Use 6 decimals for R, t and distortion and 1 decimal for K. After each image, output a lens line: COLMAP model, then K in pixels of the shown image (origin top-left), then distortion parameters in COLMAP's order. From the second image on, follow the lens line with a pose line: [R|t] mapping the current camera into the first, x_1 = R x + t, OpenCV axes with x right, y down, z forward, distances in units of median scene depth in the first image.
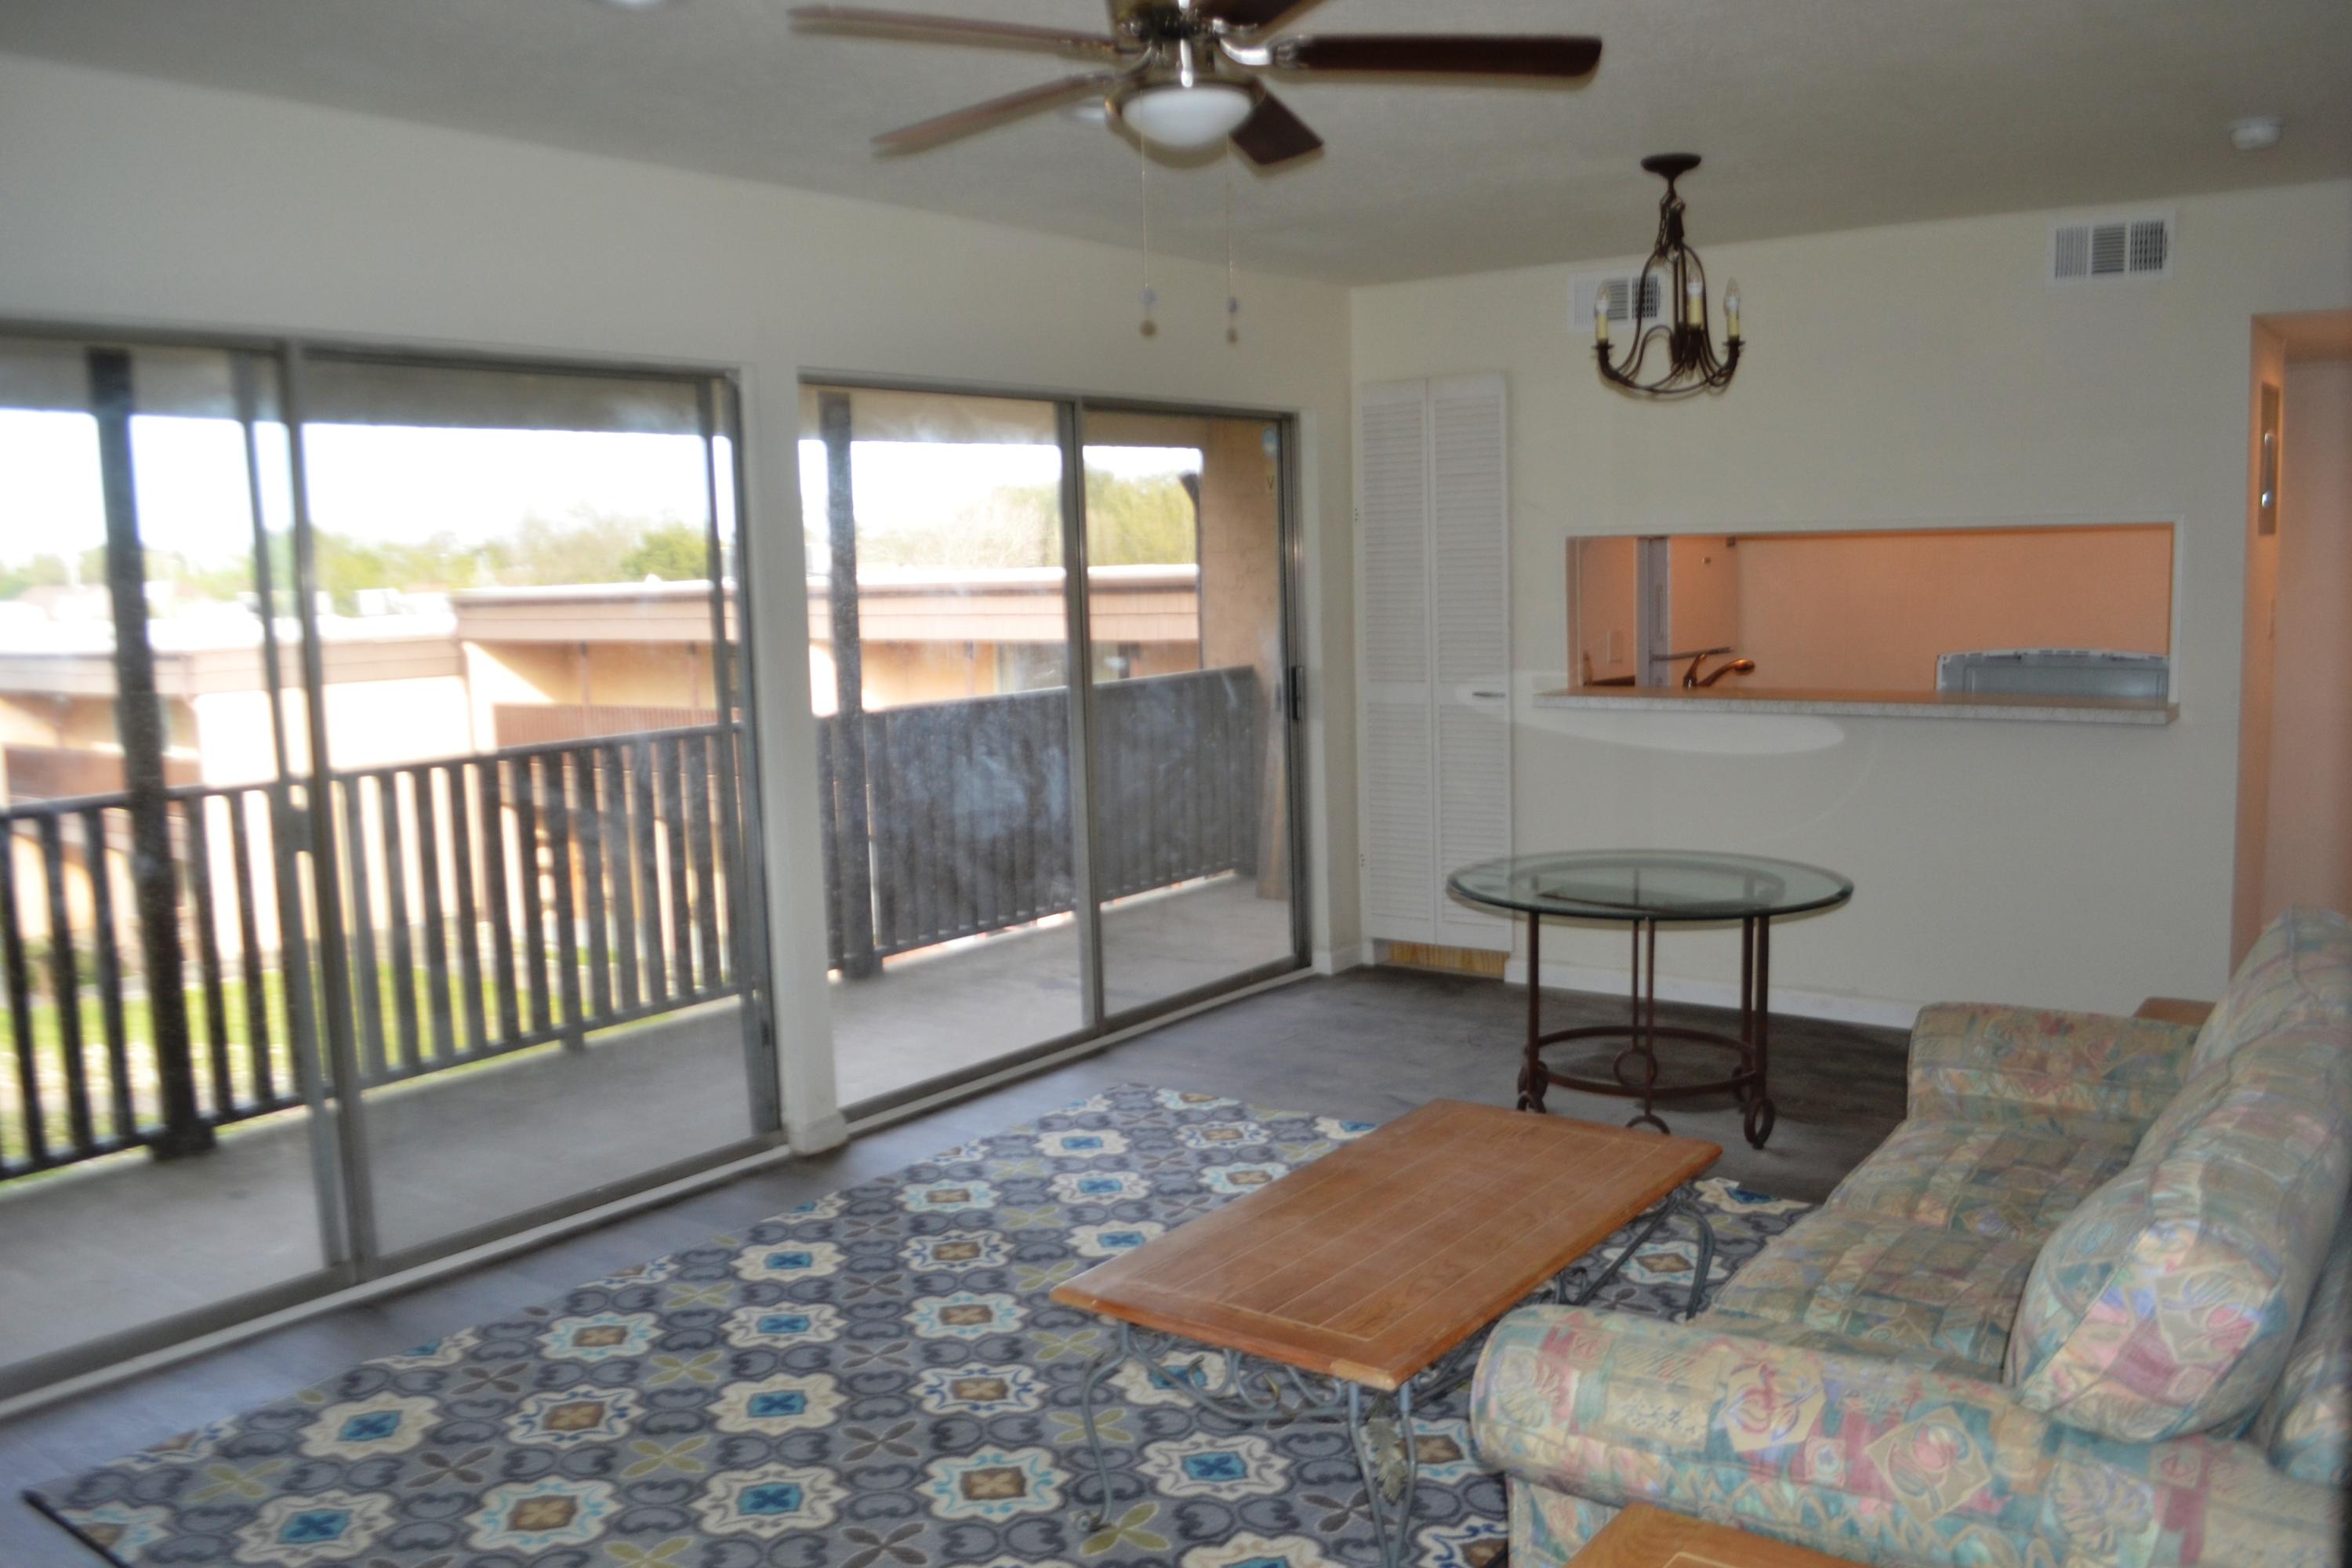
lens RADIAL K [[1899.6, 0, 1176.0], [0, 1899.6, 784.0], [0, 0, 1]] dist [-0.037733, 0.000319]
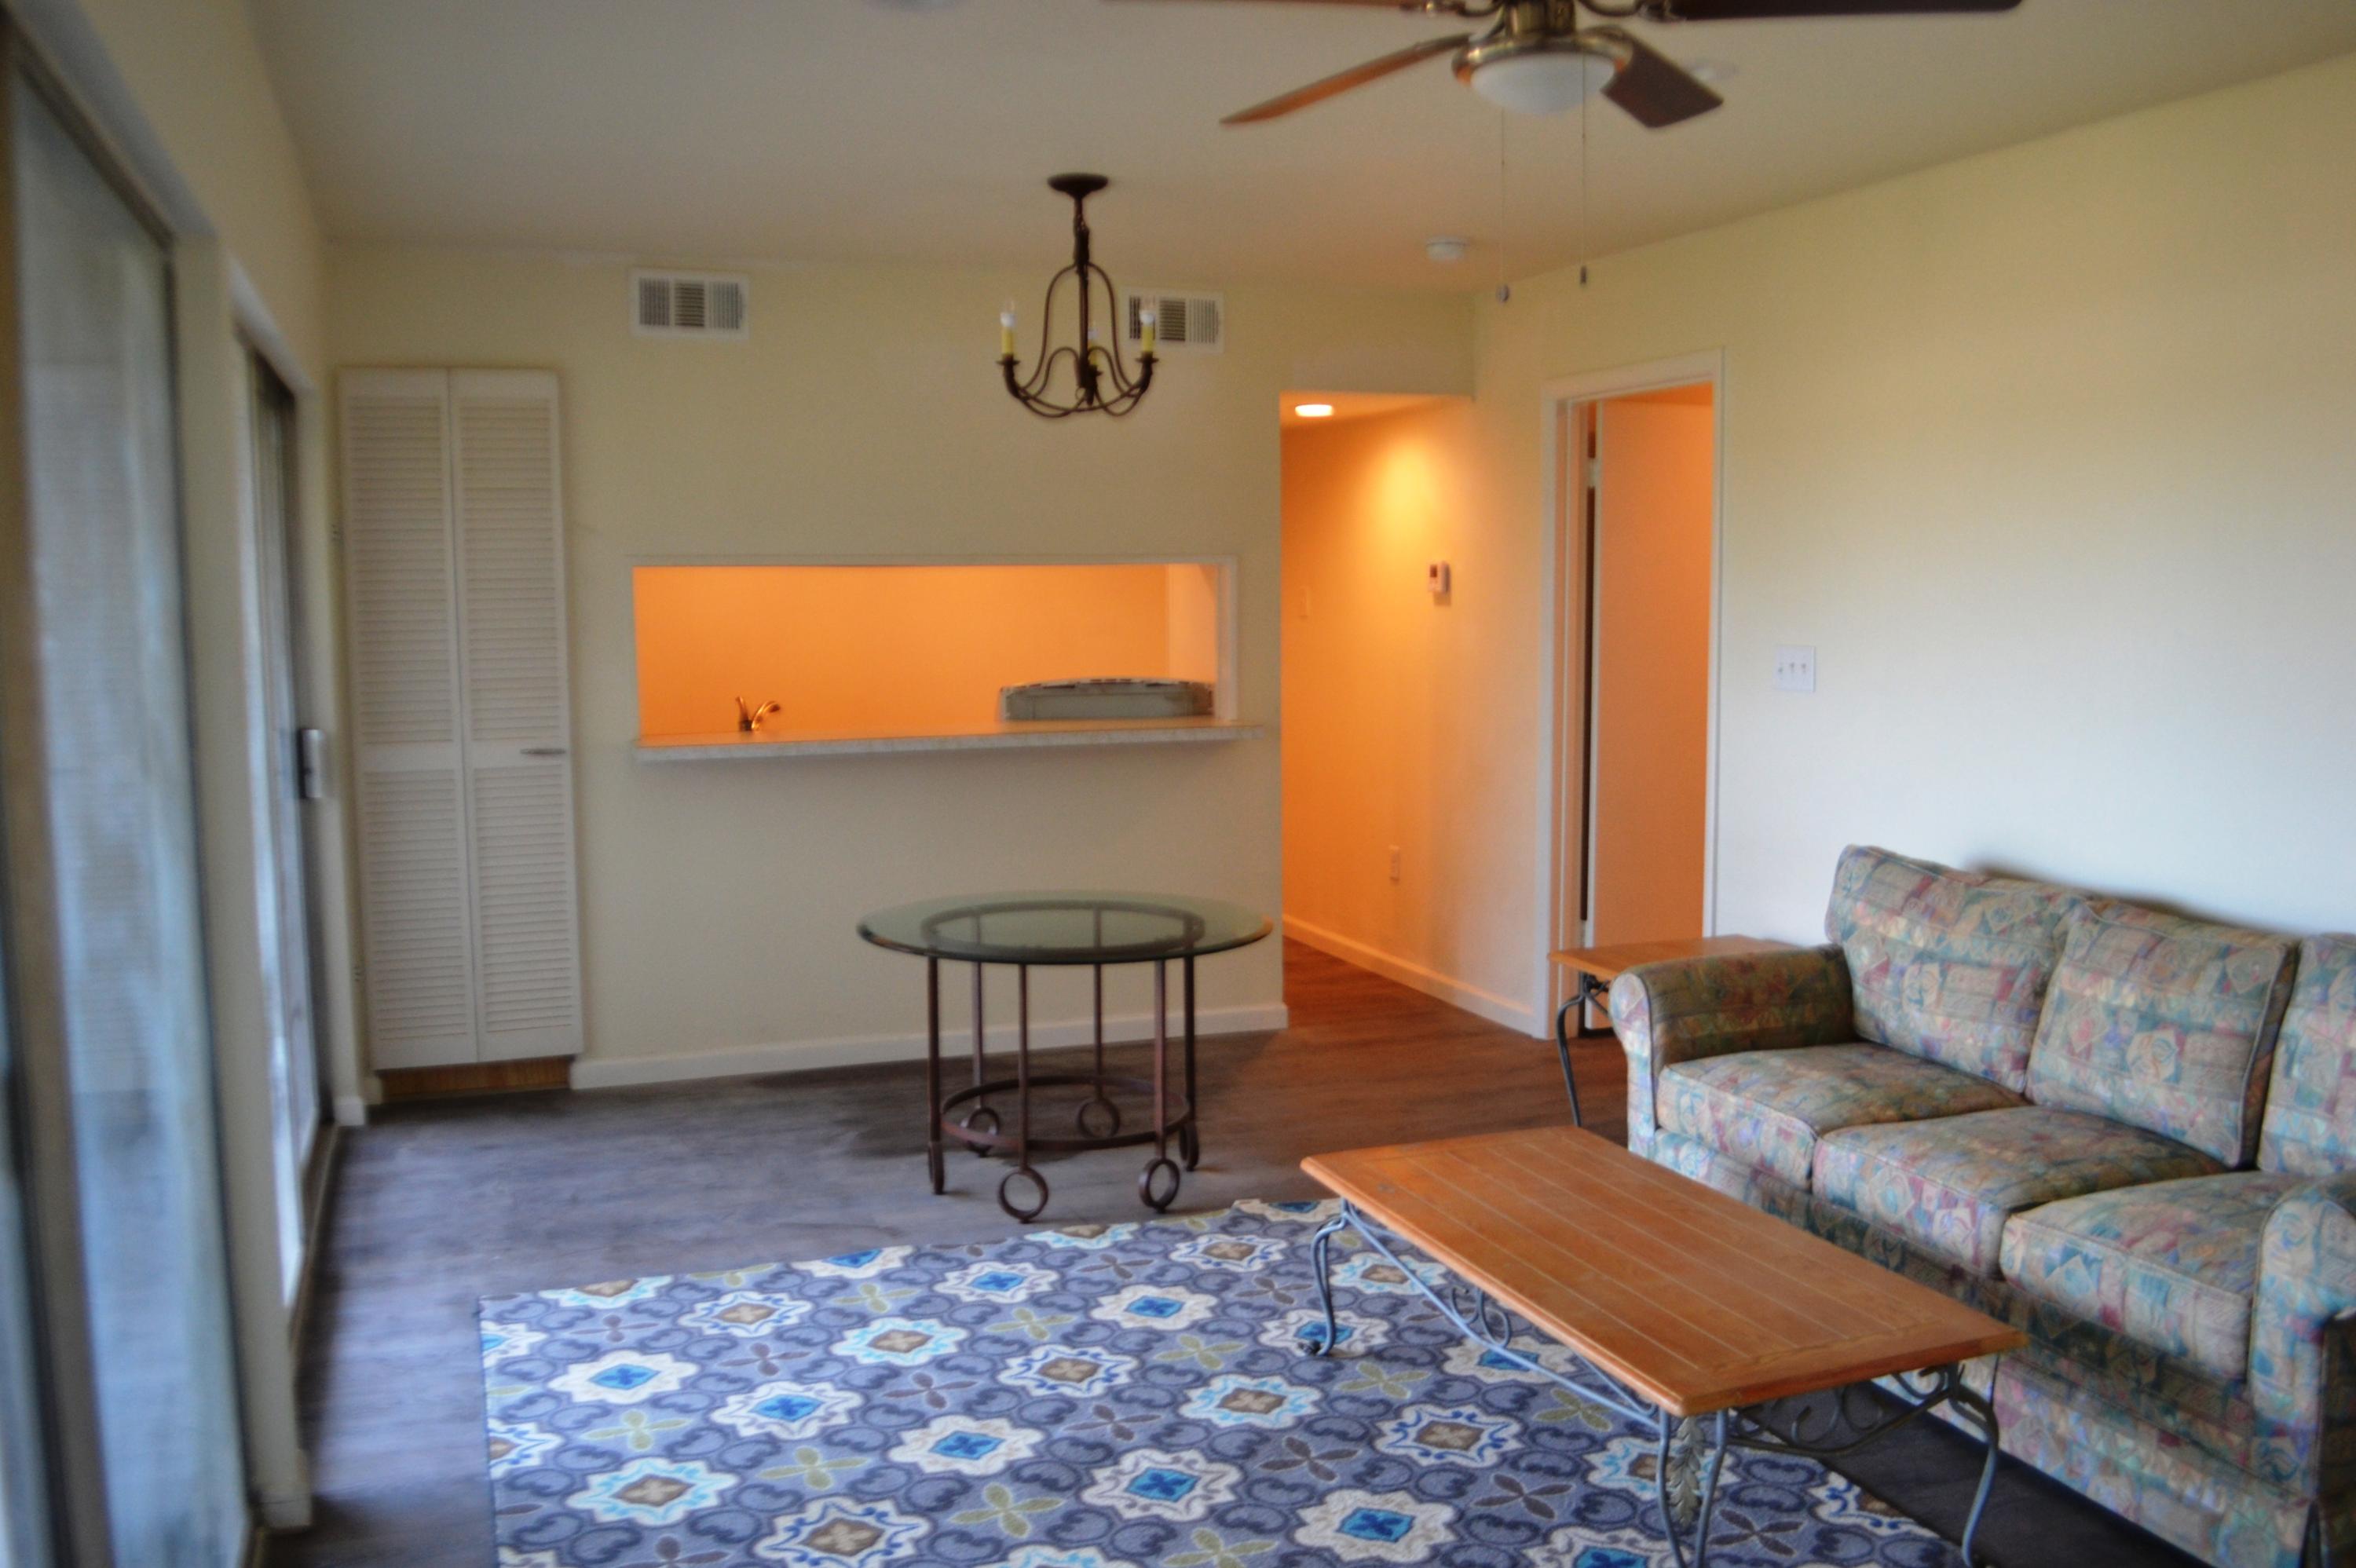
lens RADIAL K [[1945.1, 0, 1178.0], [0, 1945.1, 784.0], [0, 0, 1]] dist [-0.064551, -0.000534]
pose [[0.558021, -0.066224, 0.827180, -0.543732], [0.090904, 0.995690, 0.018390, -0.032900], [-0.824833, 0.064932, 0.561636, 0.408485]]
